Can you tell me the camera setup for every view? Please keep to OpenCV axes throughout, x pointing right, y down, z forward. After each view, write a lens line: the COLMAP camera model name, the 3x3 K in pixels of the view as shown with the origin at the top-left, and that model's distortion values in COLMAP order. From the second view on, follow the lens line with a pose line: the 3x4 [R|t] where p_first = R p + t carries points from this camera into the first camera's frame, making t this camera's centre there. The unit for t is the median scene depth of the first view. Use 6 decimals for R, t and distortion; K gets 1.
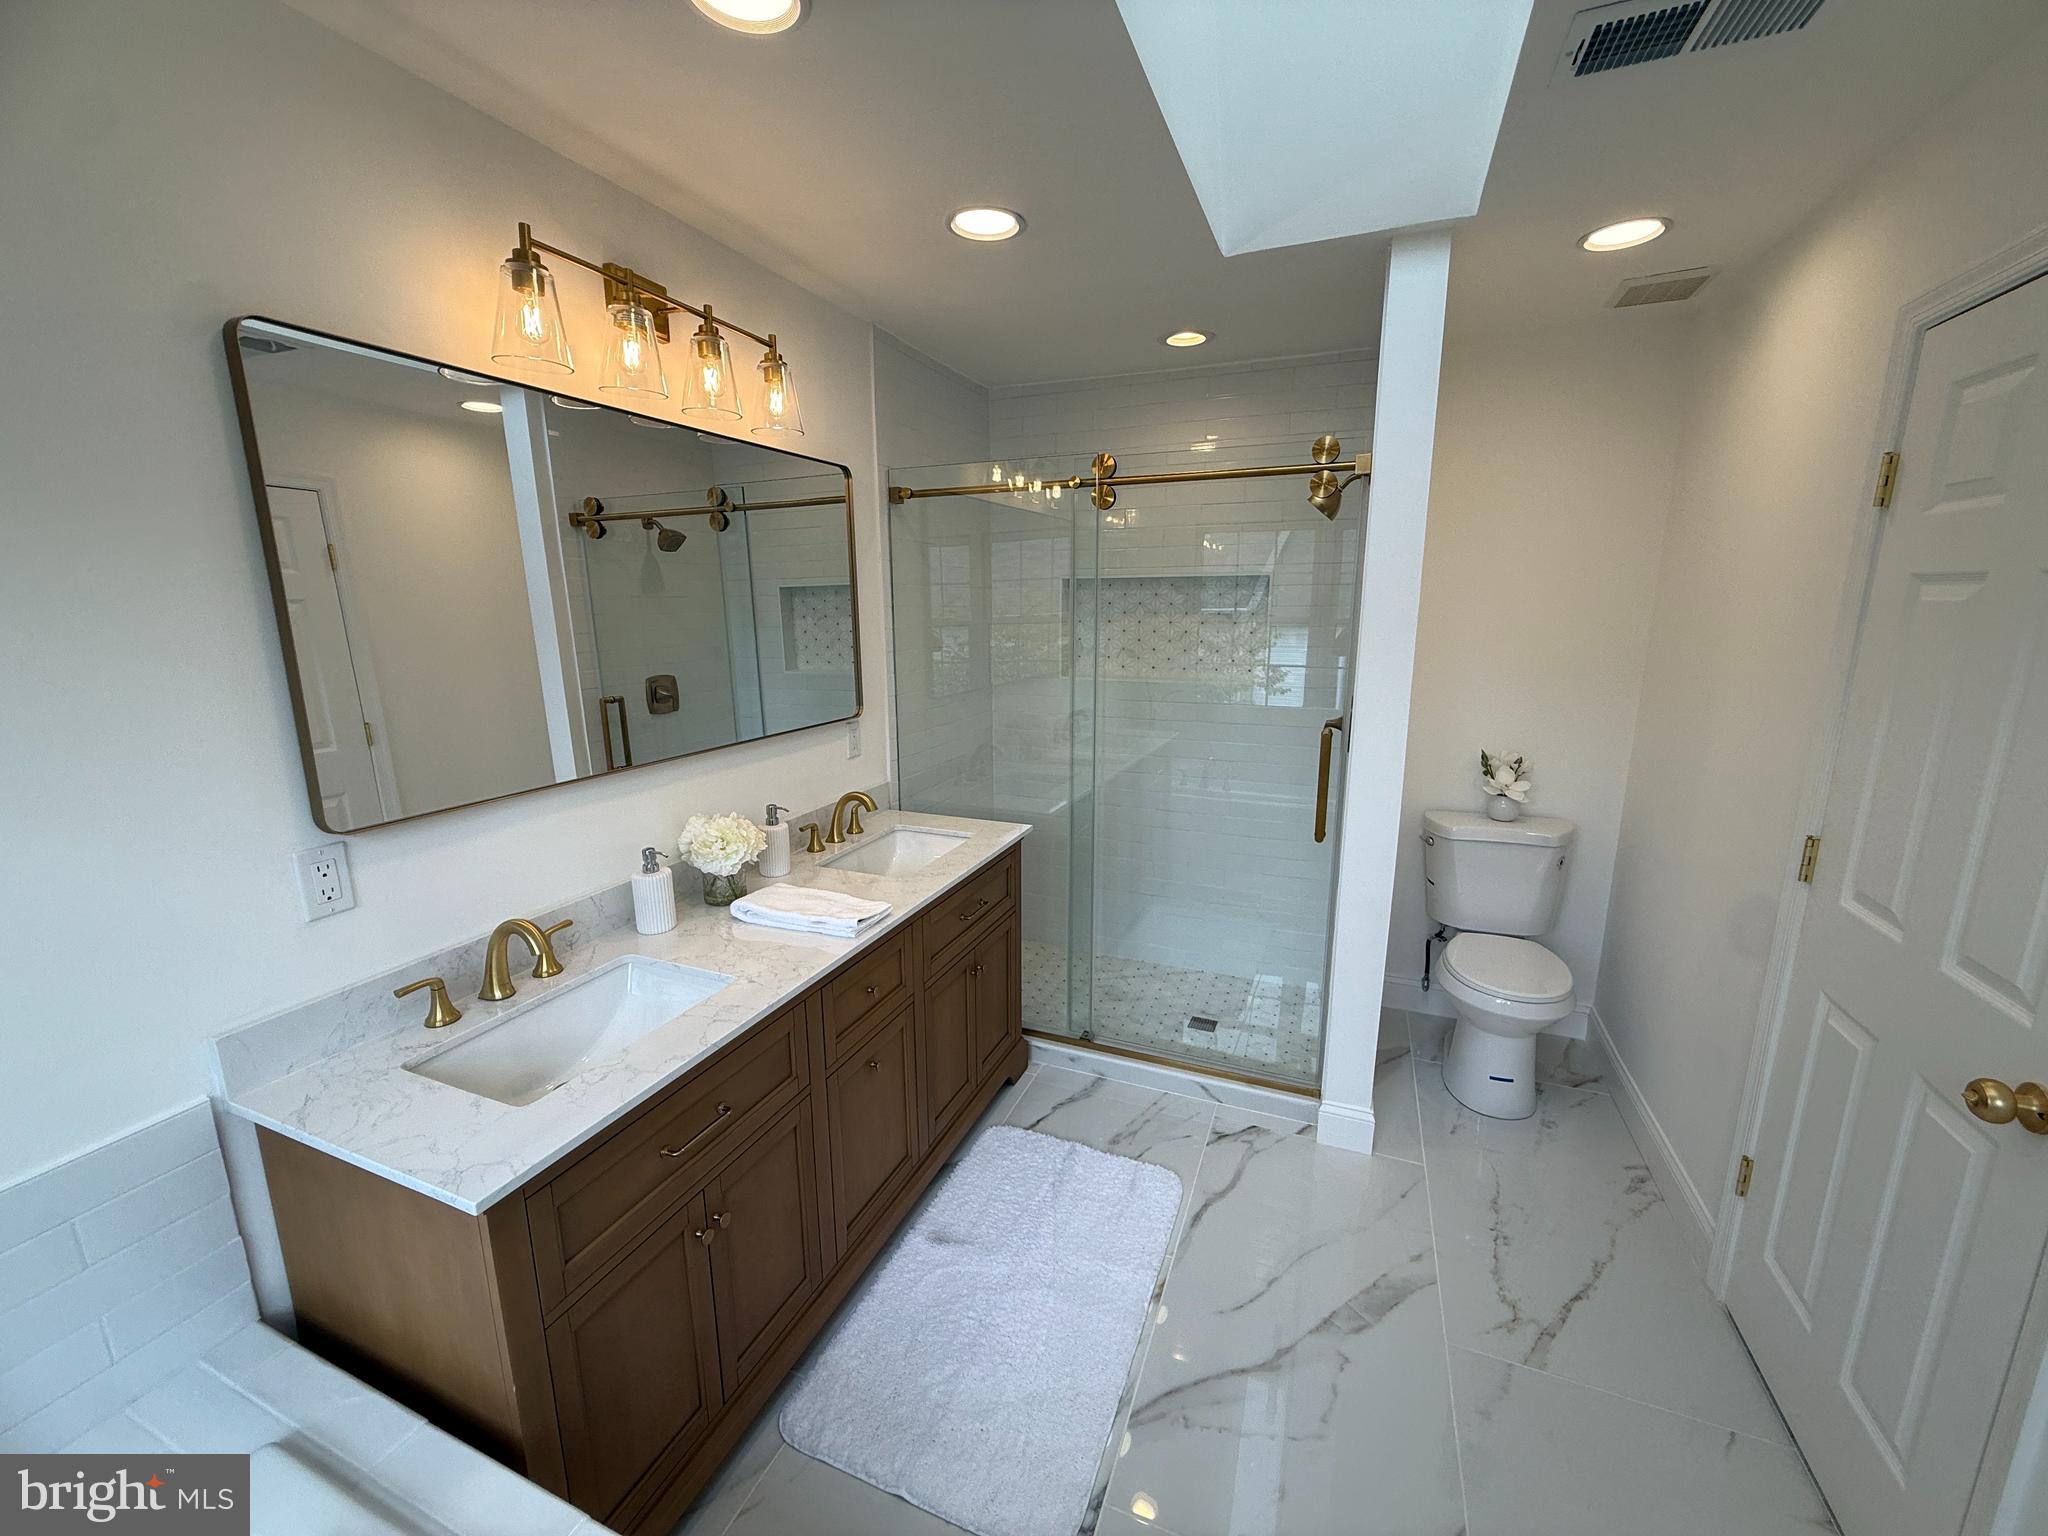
lens RADIAL K [[819.3, 0, 1021.2], [0, 819.3, 758.0], [0, 0, 1]] dist [0.004020, -0.000708]
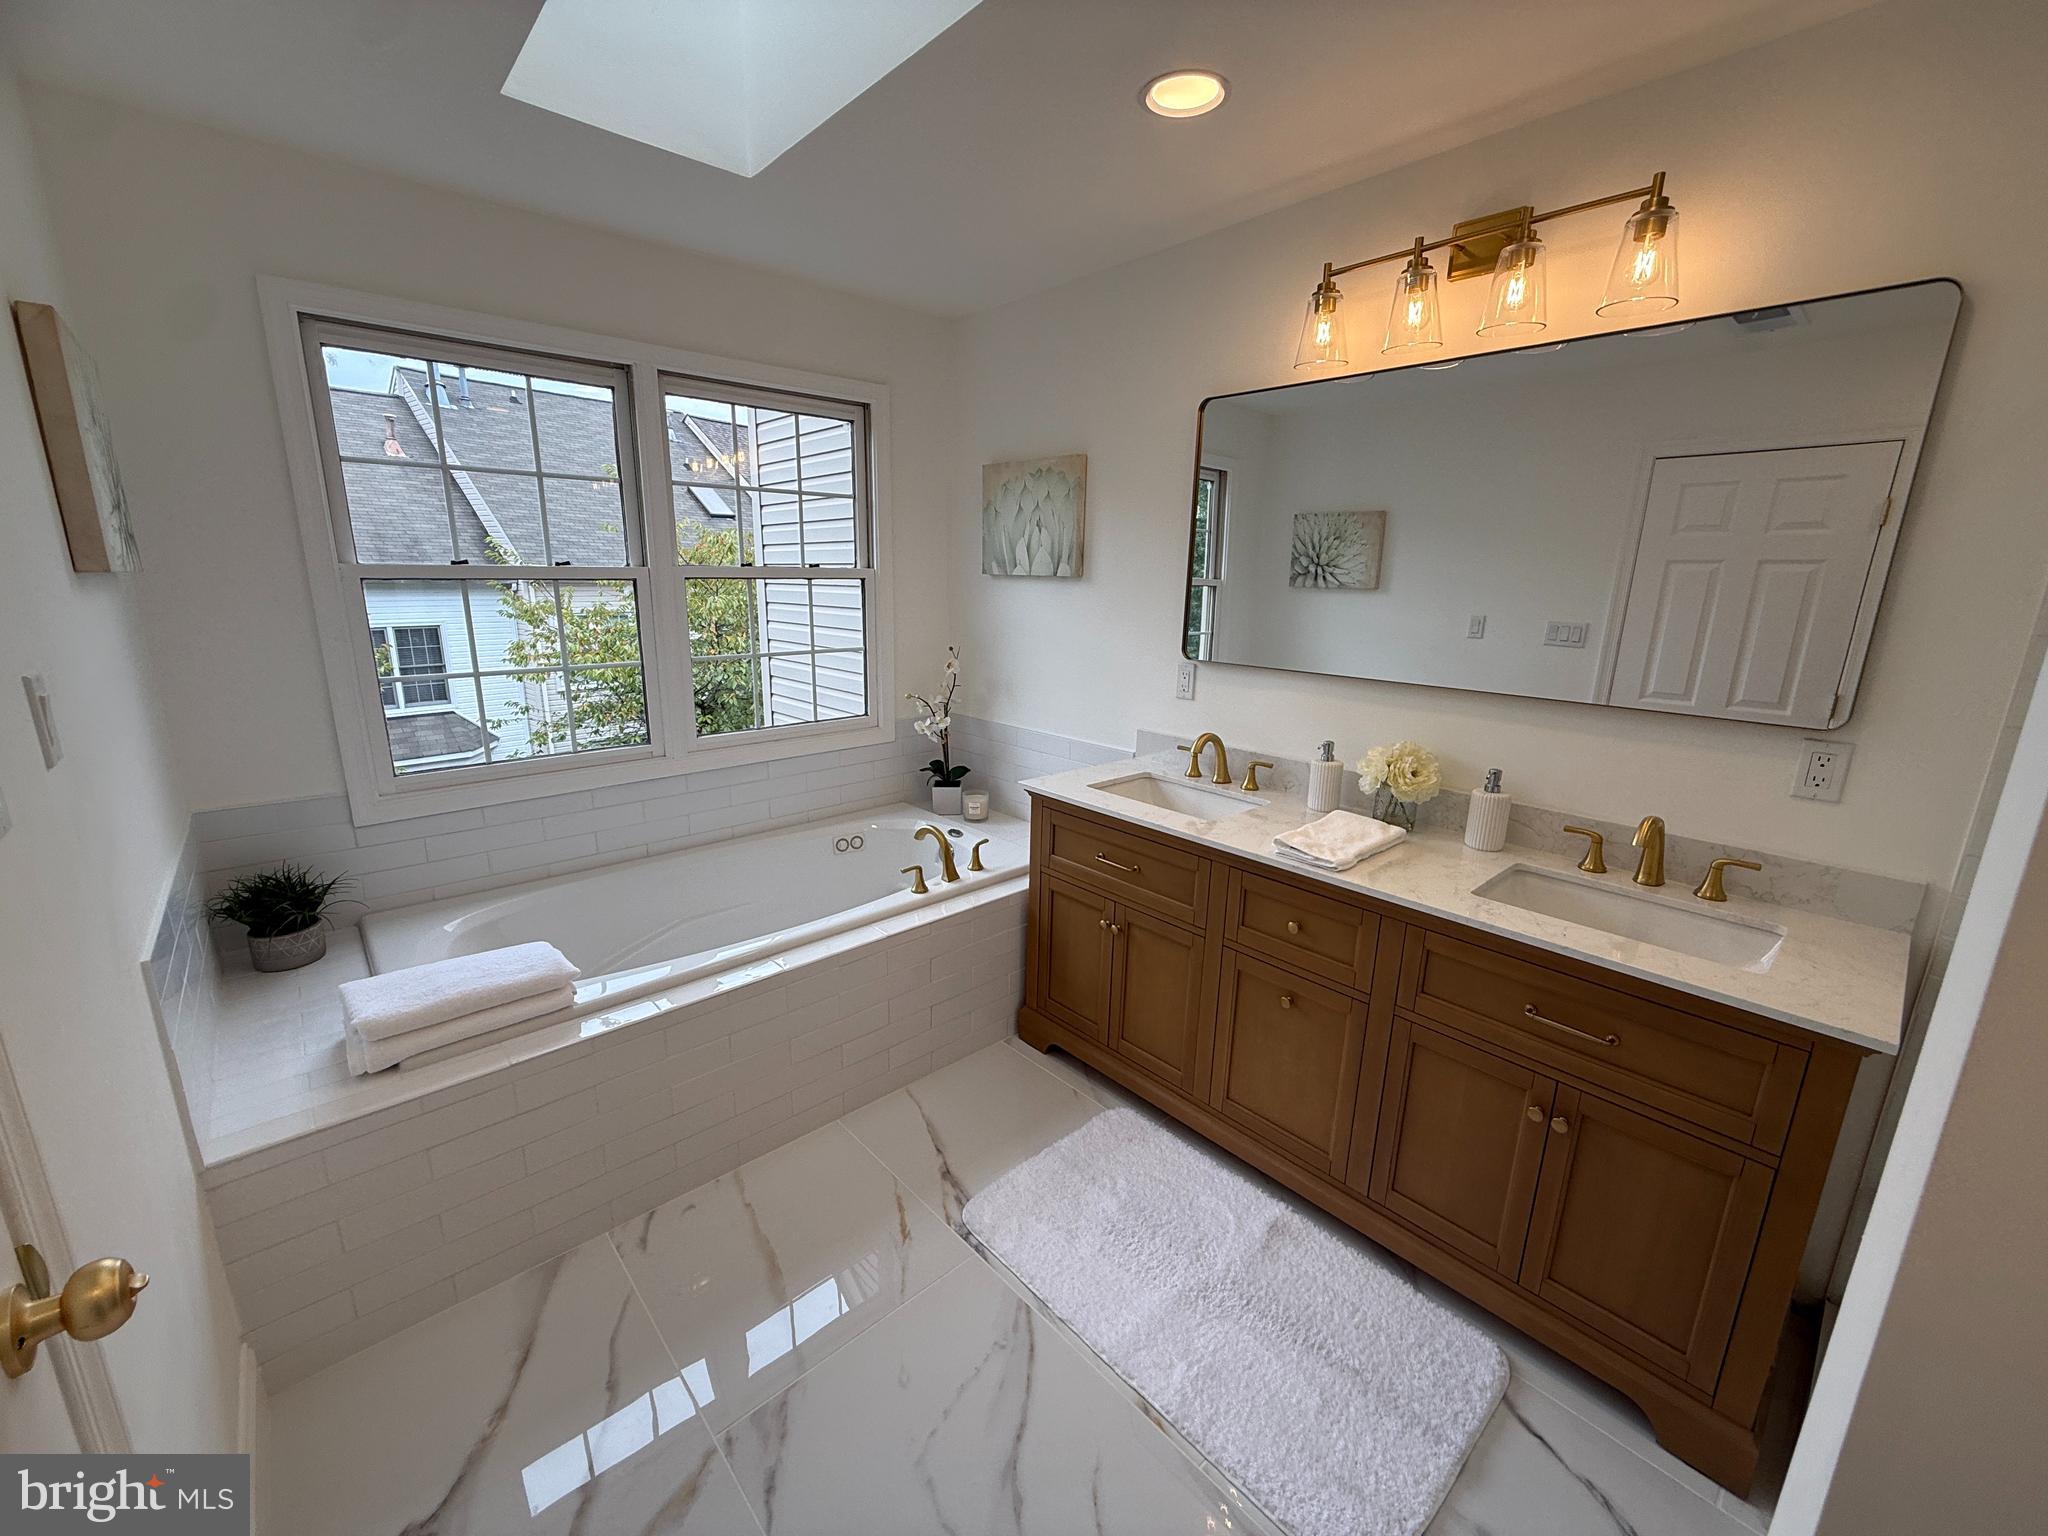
lens RADIAL K [[819.3, 0, 1015.6], [0, 819.3, 763.6], [0, 0, 1]] dist [0.004020, -0.000708]
pose [[-0.431967, 0.203521, -0.878626, 0.785804], [-0.191873, 0.931166, 0.310023, -0.141104], [0.881243, 0.302504, -0.363183, 0.987516]]
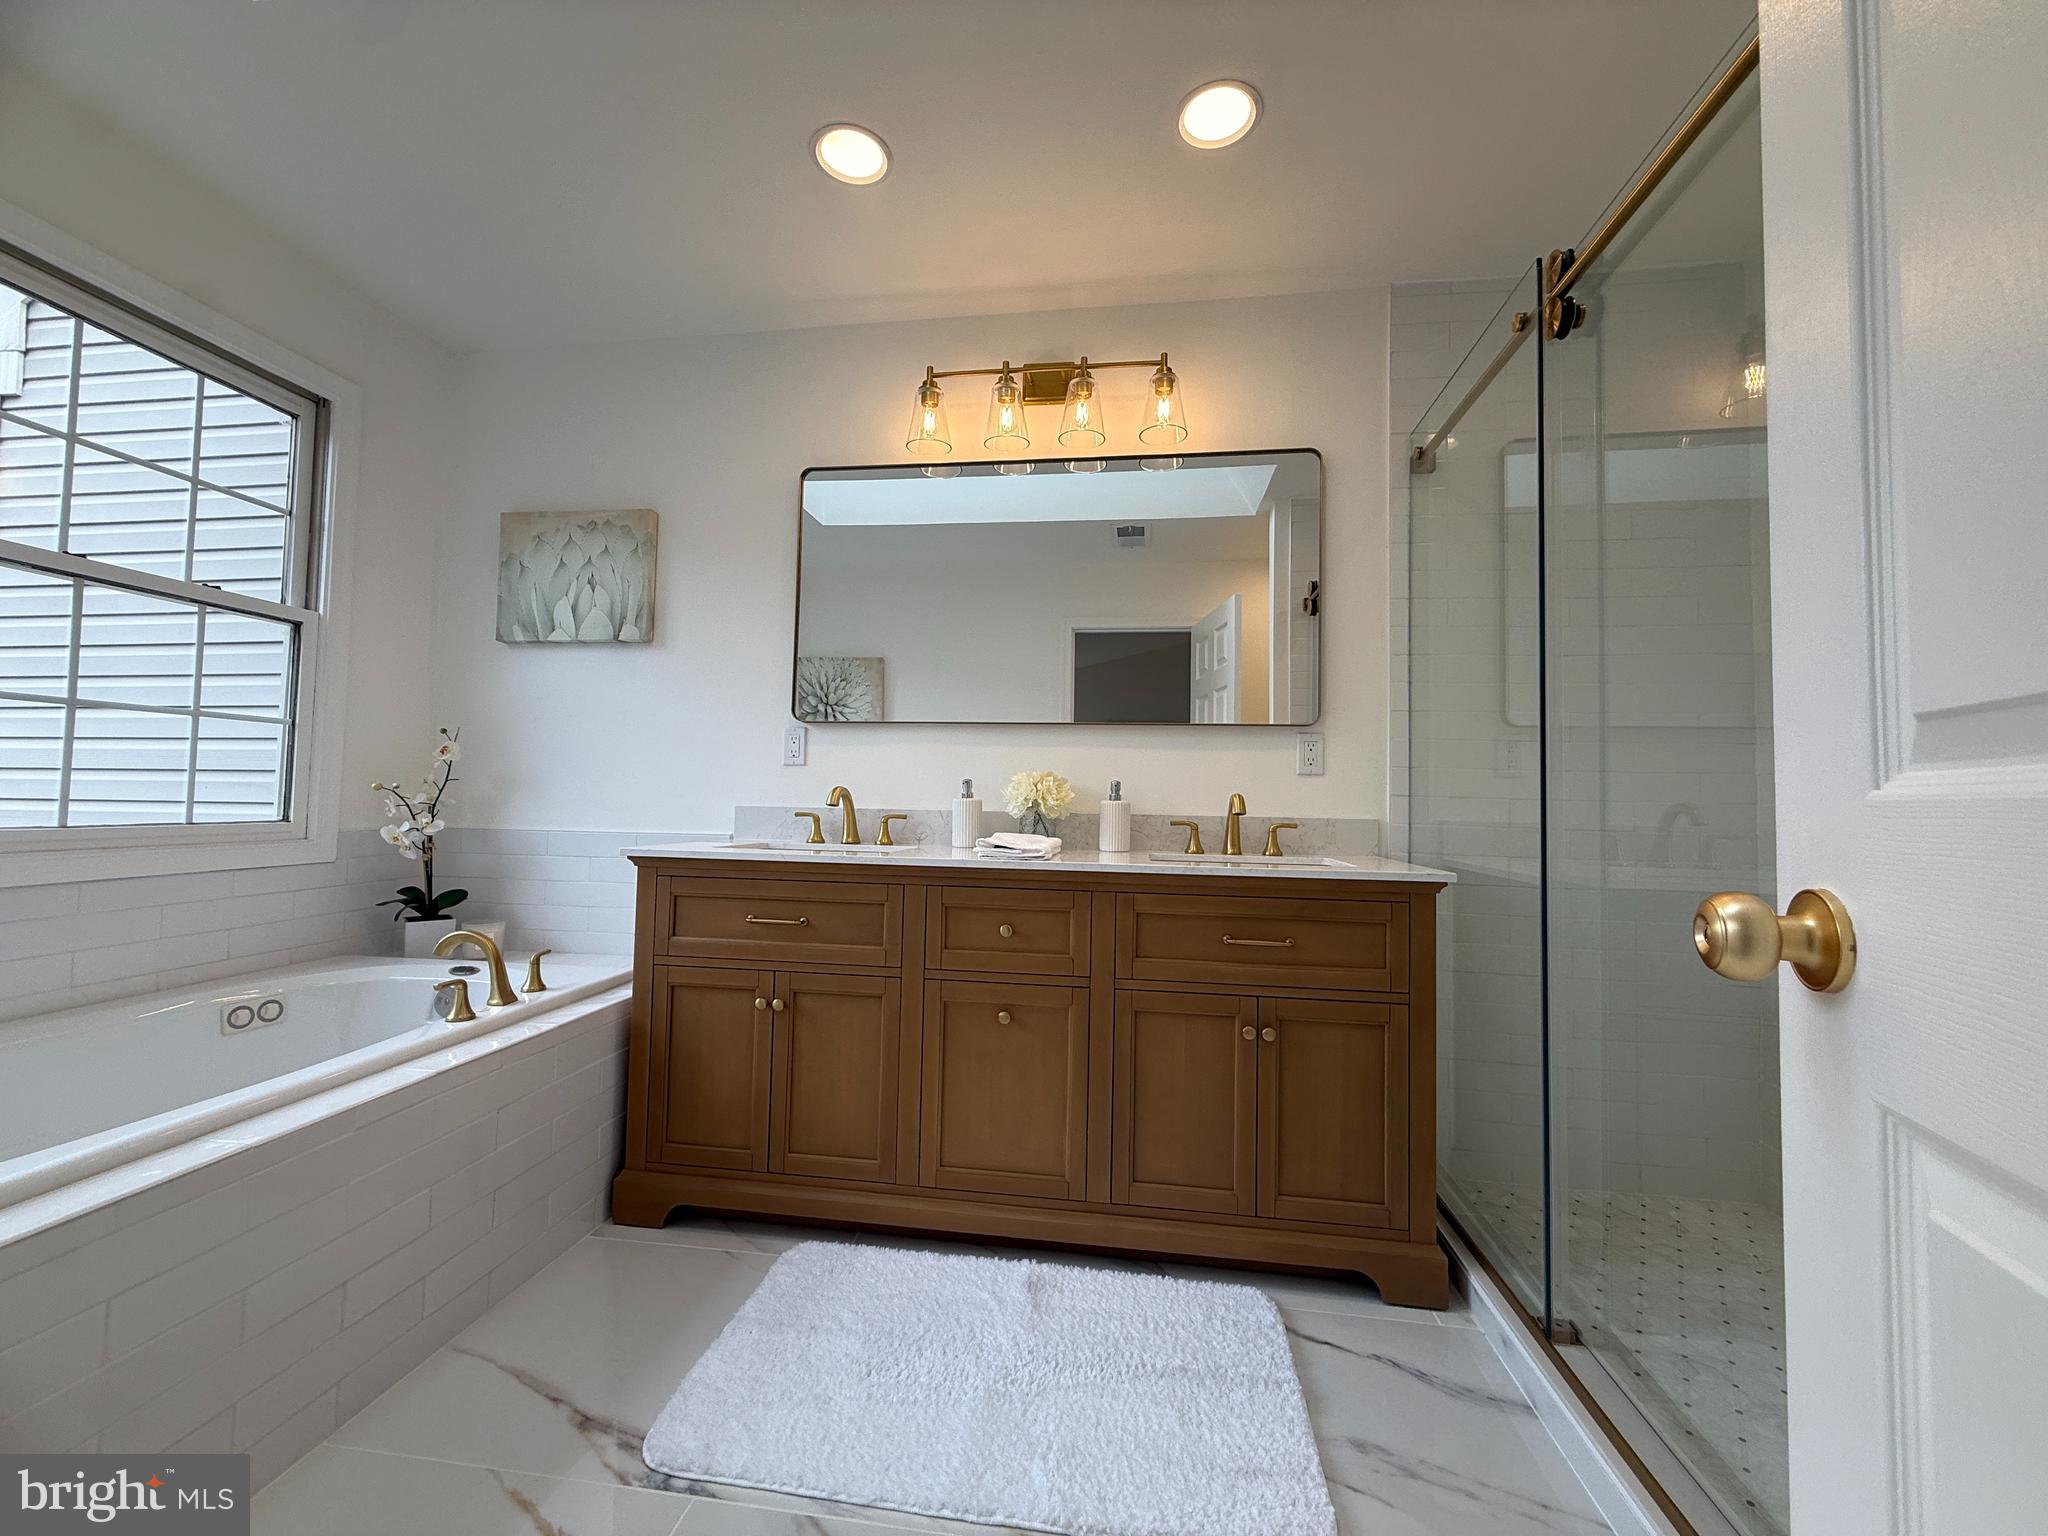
lens RADIAL K [[819.3, 0, 1018.5], [0, 819.3, 760.1], [0, 0, 1]] dist [0.004020, -0.000708]
pose [[0.245389, -0.041680, -0.968528, 0.750369], [-0.208048, 0.973532, -0.094607, 0.175604], [0.946837, 0.224716, 0.230223, 0.735641]]
